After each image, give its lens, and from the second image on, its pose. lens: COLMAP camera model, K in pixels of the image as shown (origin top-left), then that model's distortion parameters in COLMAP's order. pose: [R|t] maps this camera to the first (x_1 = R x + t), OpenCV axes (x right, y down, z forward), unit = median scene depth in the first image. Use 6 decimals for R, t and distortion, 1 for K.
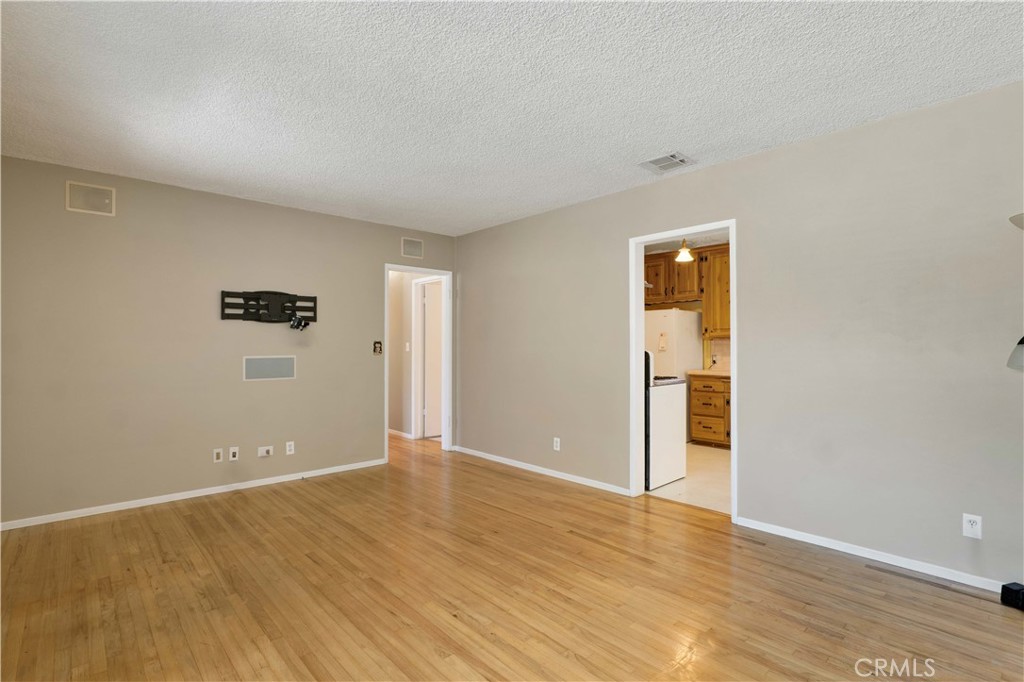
lens RADIAL K [[488.5, 0, 510.9], [0, 488.5, 342.1], [0, 0, 1]] dist [-0.021783, 0.006708]
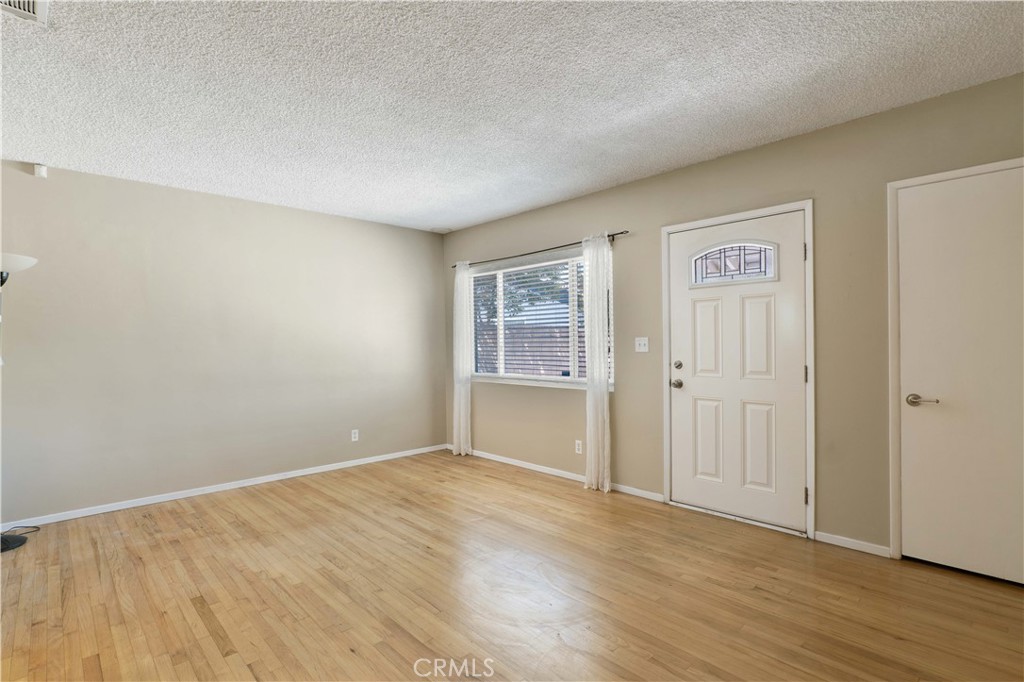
lens RADIAL K [[499.0, 0, 507.4], [0, 499.0, 344.2], [0, 0, 1]] dist [-0.018015, 0.000422]
pose [[-0.999882, 0.012505, -0.008949, -0.175128], [0.012557, 0.999905, -0.005714, 0.009700], [0.008876, -0.005826, -0.999944, 1.273990]]
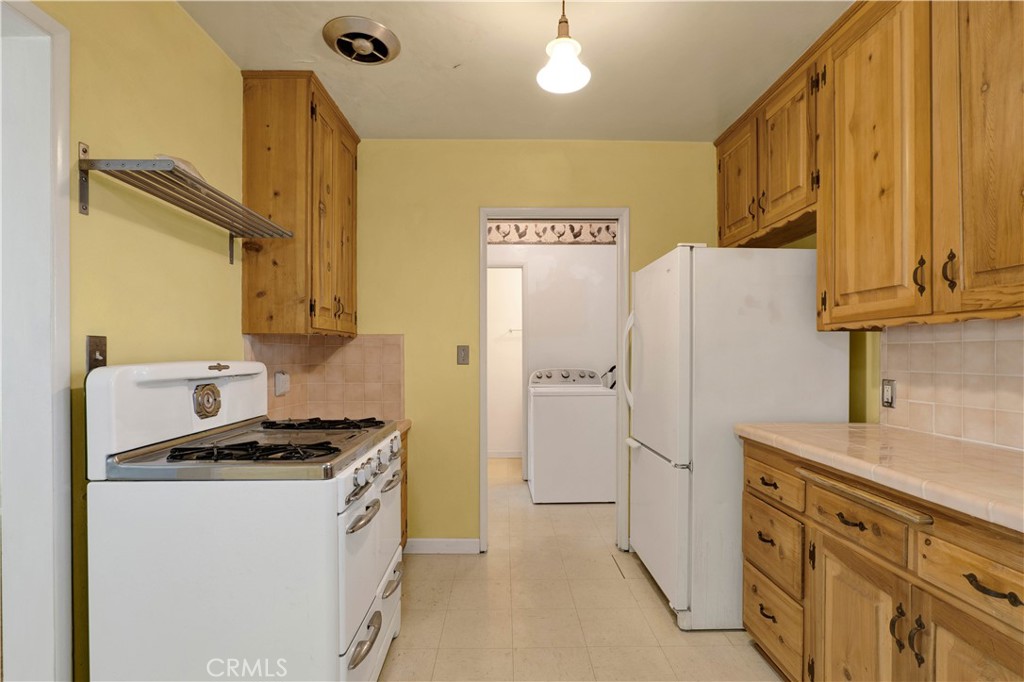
lens RADIAL K [[489.7, 0, 512.1], [0, 489.7, 354.7], [0, 0, 1]] dist [-0.022209, 0.006593]
pose [[0.747147, 0.001651, -0.664657, 0.702523], [0.008171, 0.999899, 0.011670, 0.008320], [0.664609, -0.014150, 0.747058, 0.957311]]
